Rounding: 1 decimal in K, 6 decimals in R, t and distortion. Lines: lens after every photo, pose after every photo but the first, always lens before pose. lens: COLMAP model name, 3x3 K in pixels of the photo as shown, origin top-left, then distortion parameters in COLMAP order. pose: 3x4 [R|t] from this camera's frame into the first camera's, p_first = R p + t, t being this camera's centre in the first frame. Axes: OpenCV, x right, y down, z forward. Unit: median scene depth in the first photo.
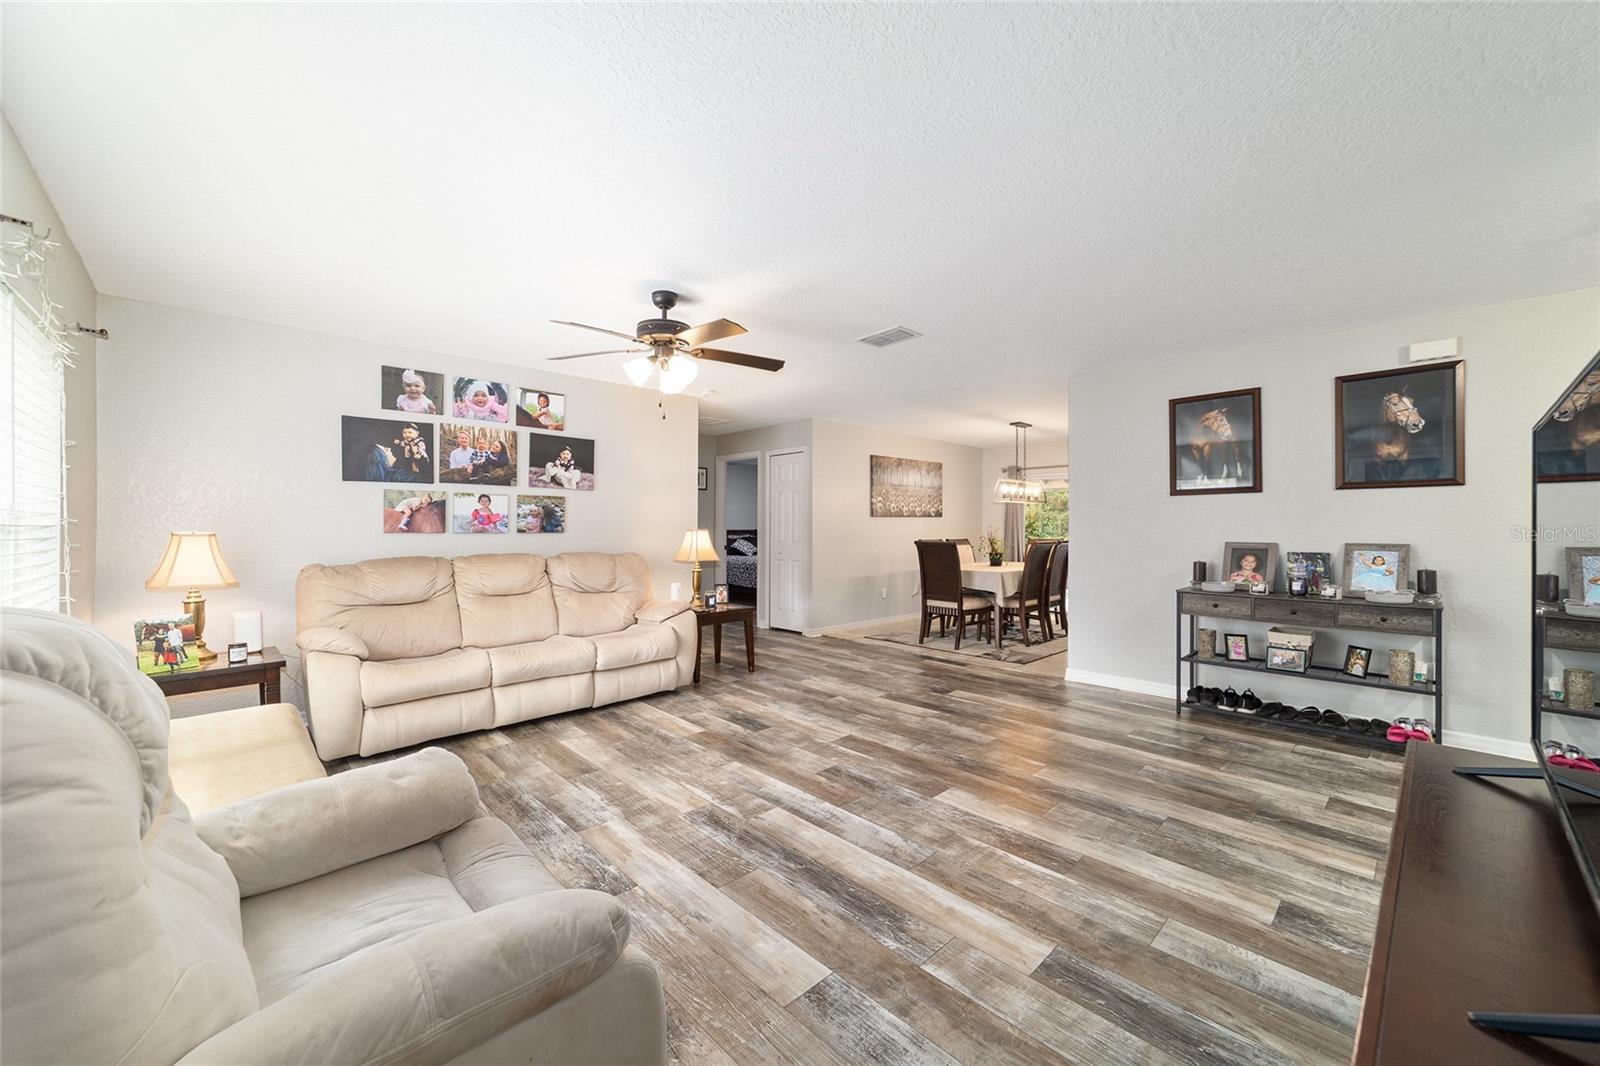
lens RADIAL K [[609.6, 0, 801.0], [0, 609.6, 531.0], [0, 0, 1]] dist [-0.008177, 0.003826]
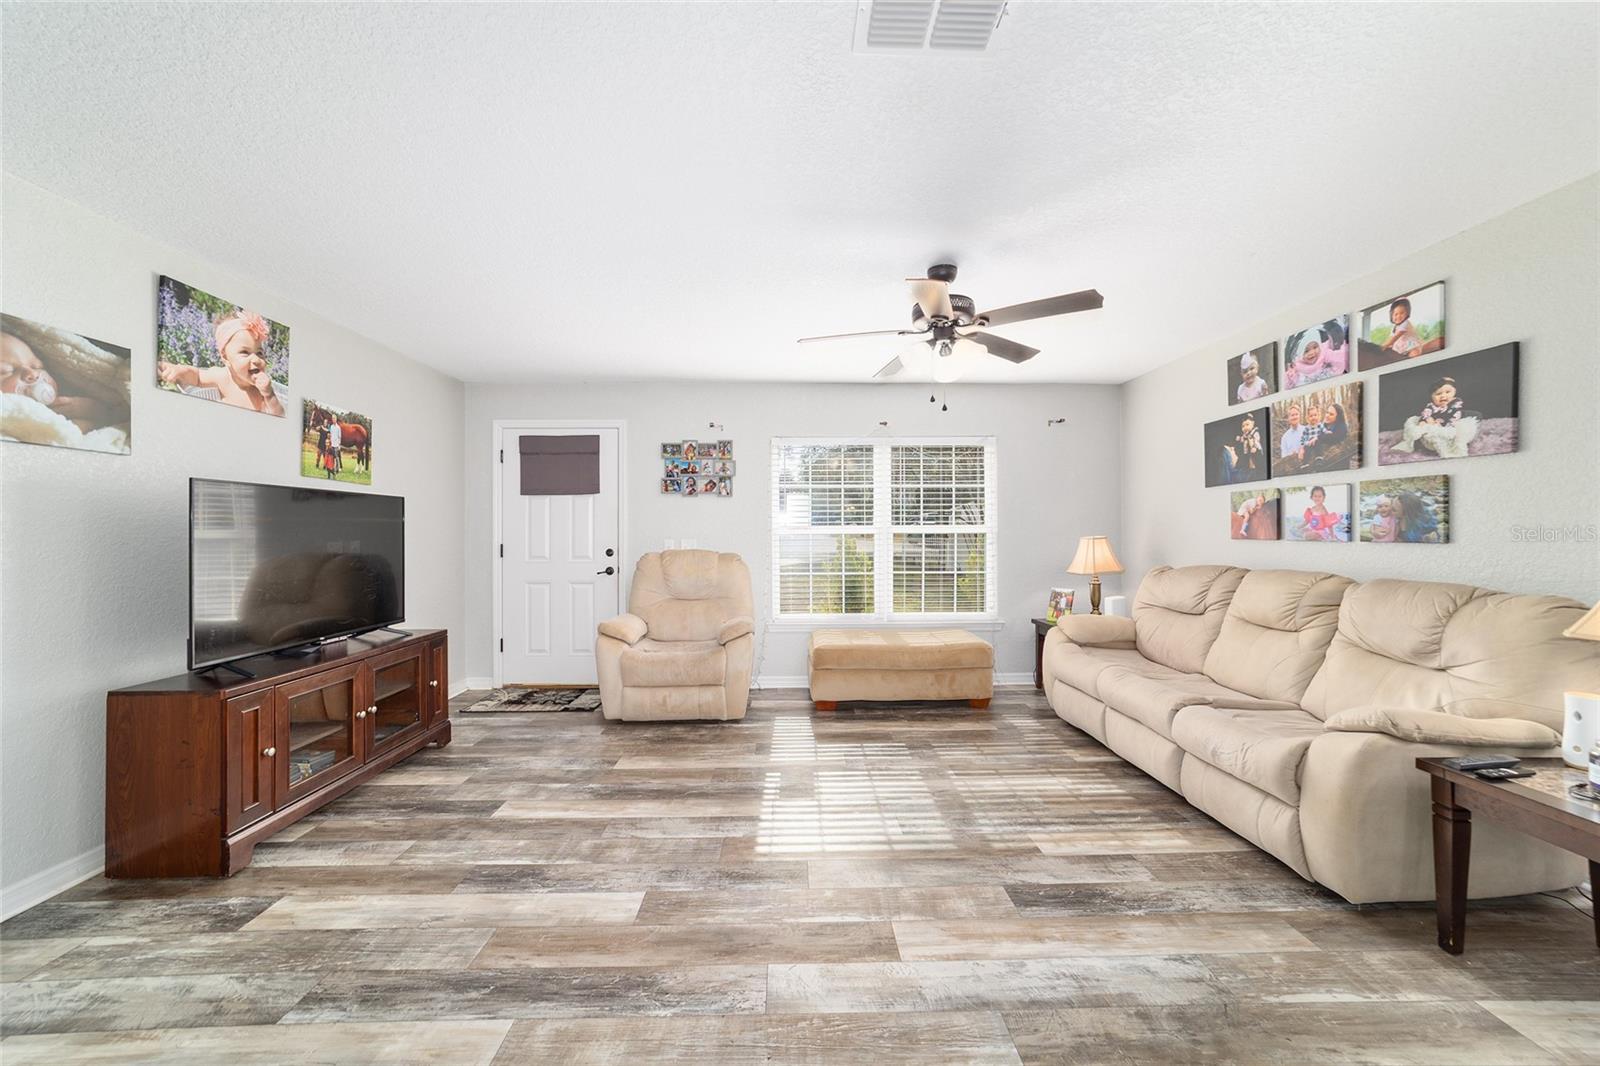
lens RADIAL K [[609.6, 0, 801.7], [0, 609.6, 533.4], [0, 0, 1]] dist [-0.008177, 0.003826]
pose [[-0.674997, 0.004581, -0.737806, 0.430247], [0.000094, 0.999981, 0.006123, -0.010765], [0.737820, 0.004064, -0.674985, 1.106780]]
